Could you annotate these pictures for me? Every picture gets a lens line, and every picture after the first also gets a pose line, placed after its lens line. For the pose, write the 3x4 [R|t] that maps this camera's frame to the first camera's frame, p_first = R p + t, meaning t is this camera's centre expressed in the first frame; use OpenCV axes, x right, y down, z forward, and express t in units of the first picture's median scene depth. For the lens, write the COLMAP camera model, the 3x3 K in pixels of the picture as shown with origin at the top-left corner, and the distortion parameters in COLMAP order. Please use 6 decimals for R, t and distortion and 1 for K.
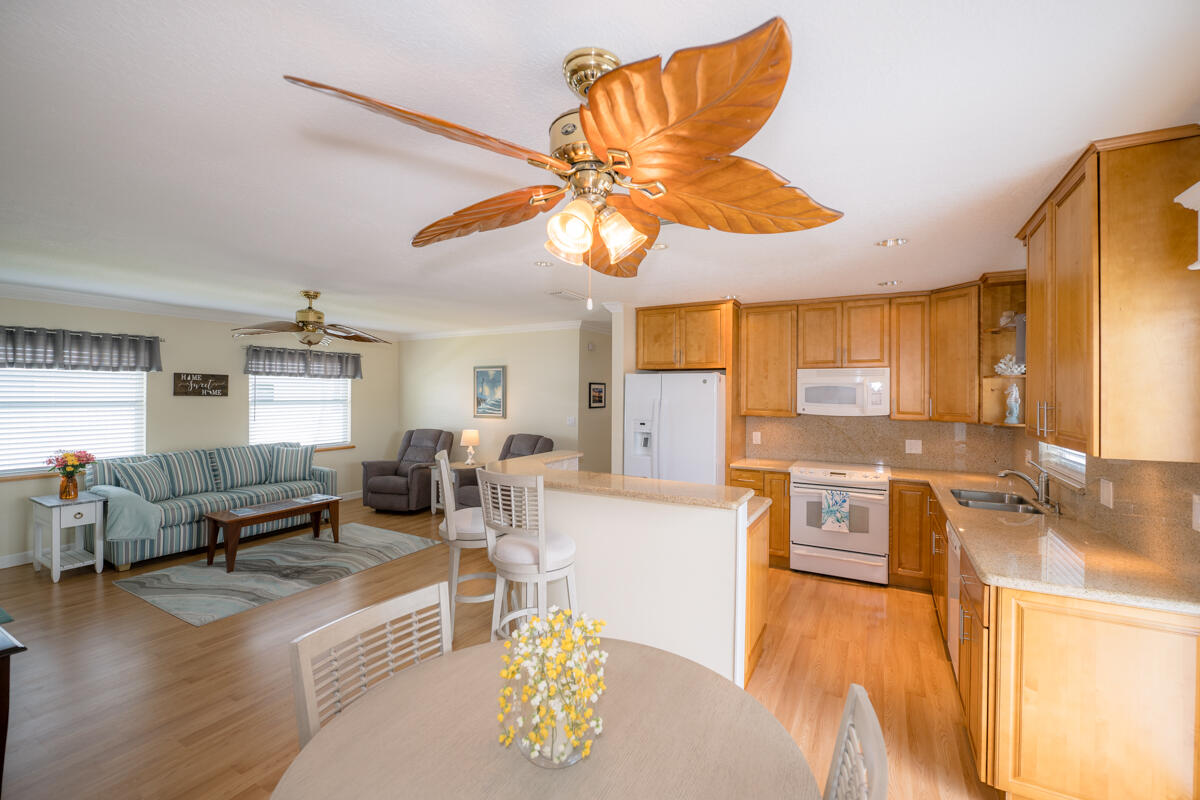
lens RADIAL K [[496.0, 0, 596.8], [0, 496.0, 395.1], [0, 0, 1]] dist [-0.011381, -0.000603]
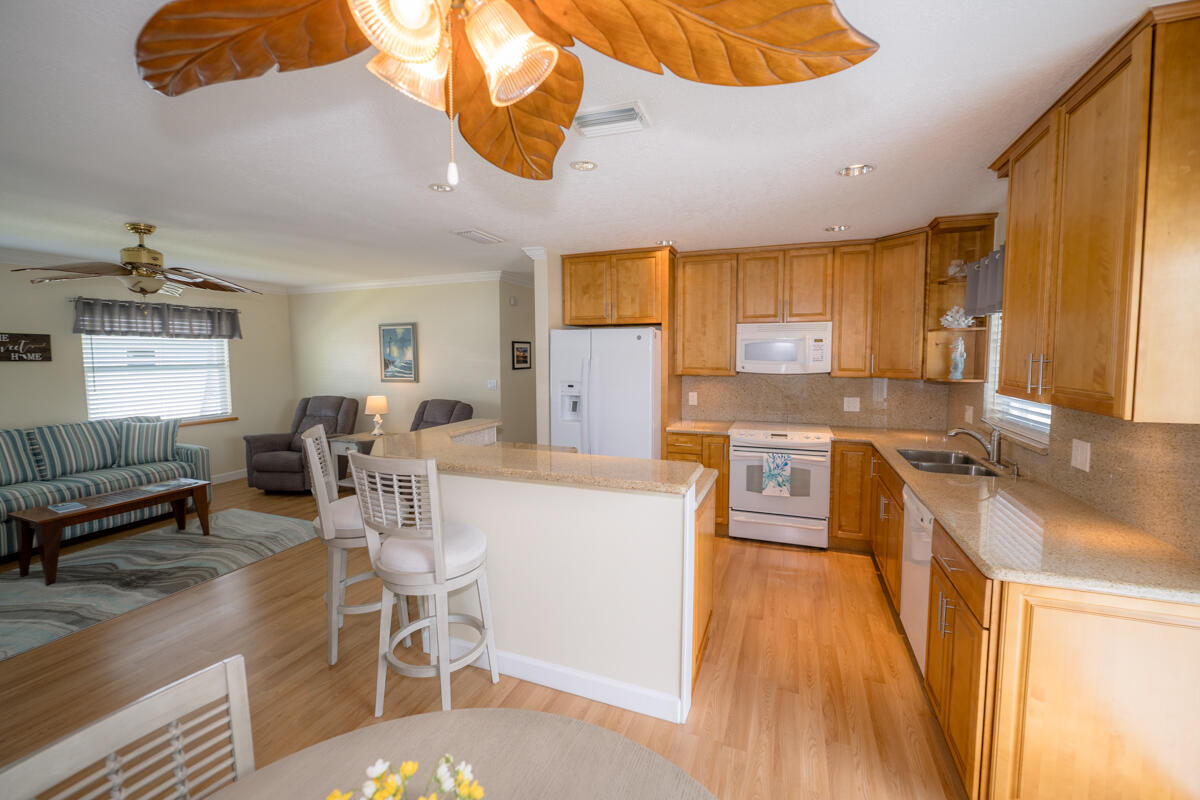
lens RADIAL K [[496.0, 0, 597.8], [0, 496.0, 387.1], [0, 0, 1]] dist [-0.011381, -0.000603]
pose [[0.990078, -0.019428, 0.139171, 0.017129], [0.010648, 0.997921, 0.063557, 0.004214], [-0.140116, -0.061444, 0.988227, 0.119797]]
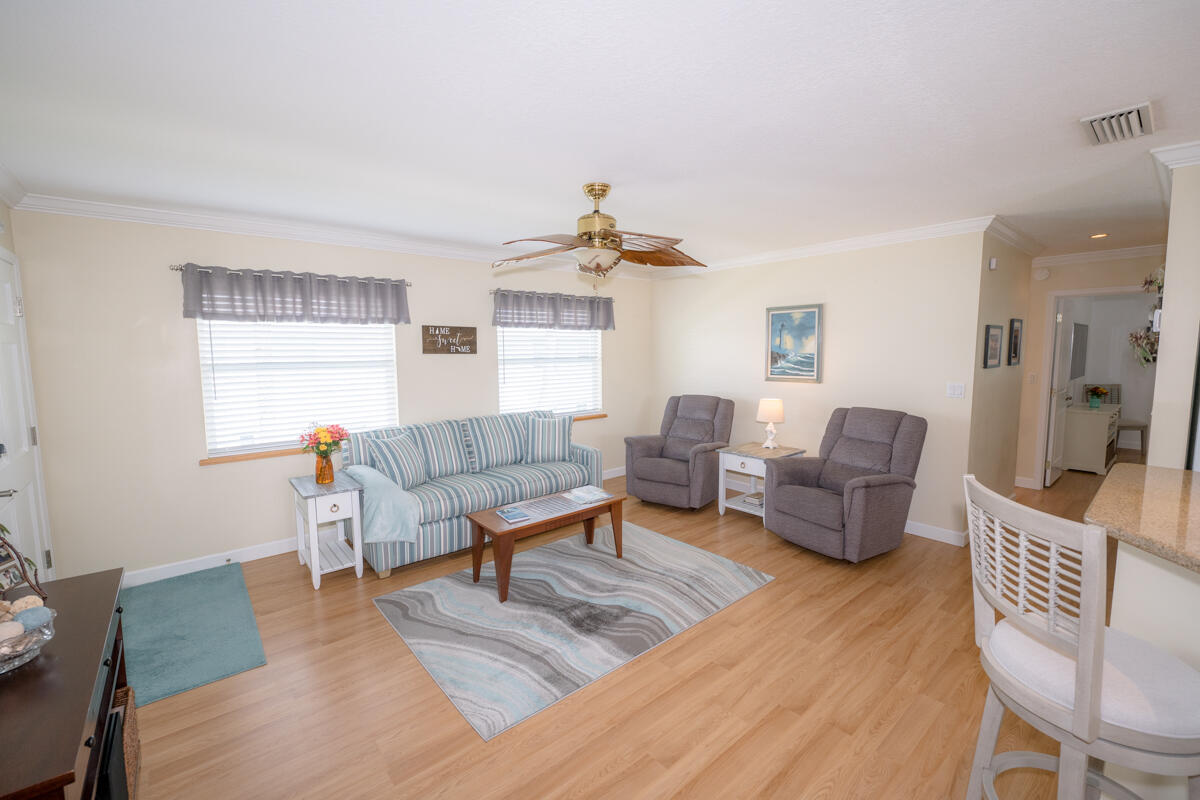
lens RADIAL K [[496.0, 0, 586.4], [0, 496.0, 399.8], [0, 0, 1]] dist [-0.011381, -0.000603]
pose [[0.931097, 0.023130, -0.364038, -0.360330], [0.012940, 0.995265, 0.096333, 0.001860], [0.364542, -0.094406, 0.926389, 0.387582]]
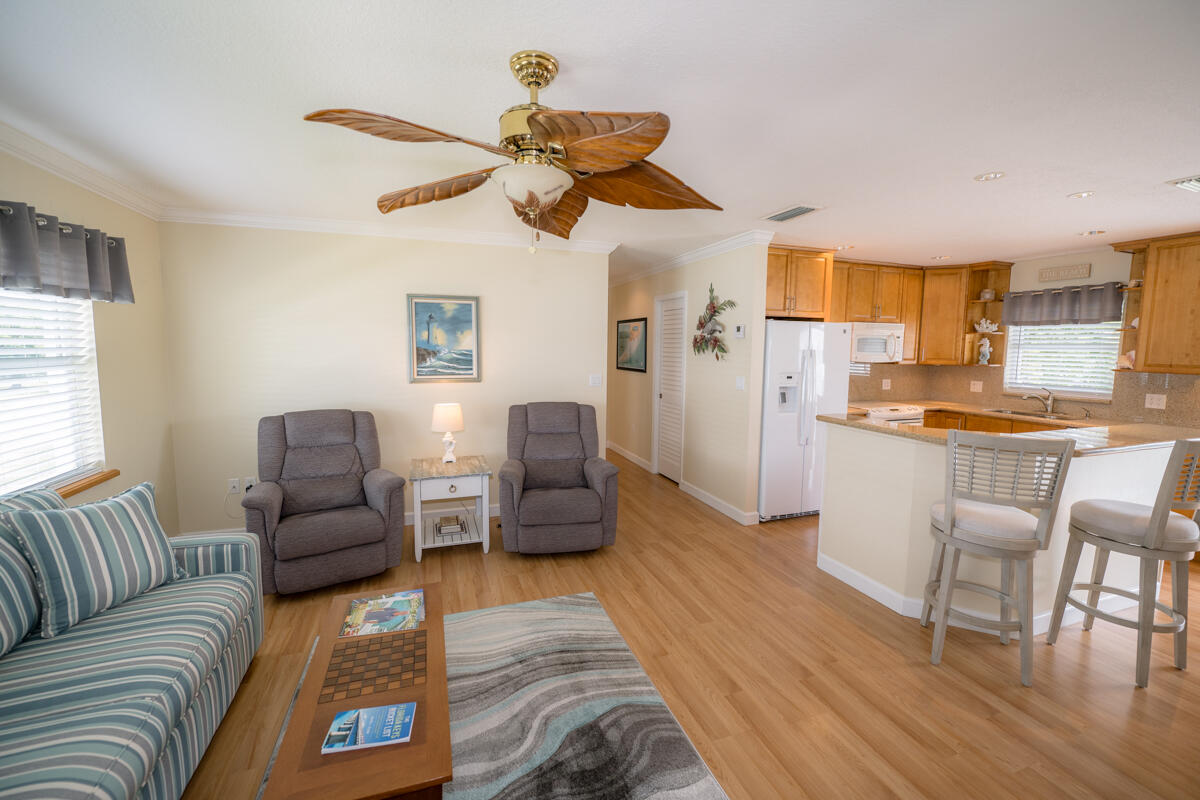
lens RADIAL K [[496.0, 0, 608.9], [0, 496.0, 389.4], [0, 0, 1]] dist [-0.011381, -0.000603]
pose [[0.653222, -0.067072, 0.754190, -0.844997], [-0.002605, 0.995864, 0.090821, -0.000217], [-0.757162, -0.061291, 0.650346, 0.706155]]
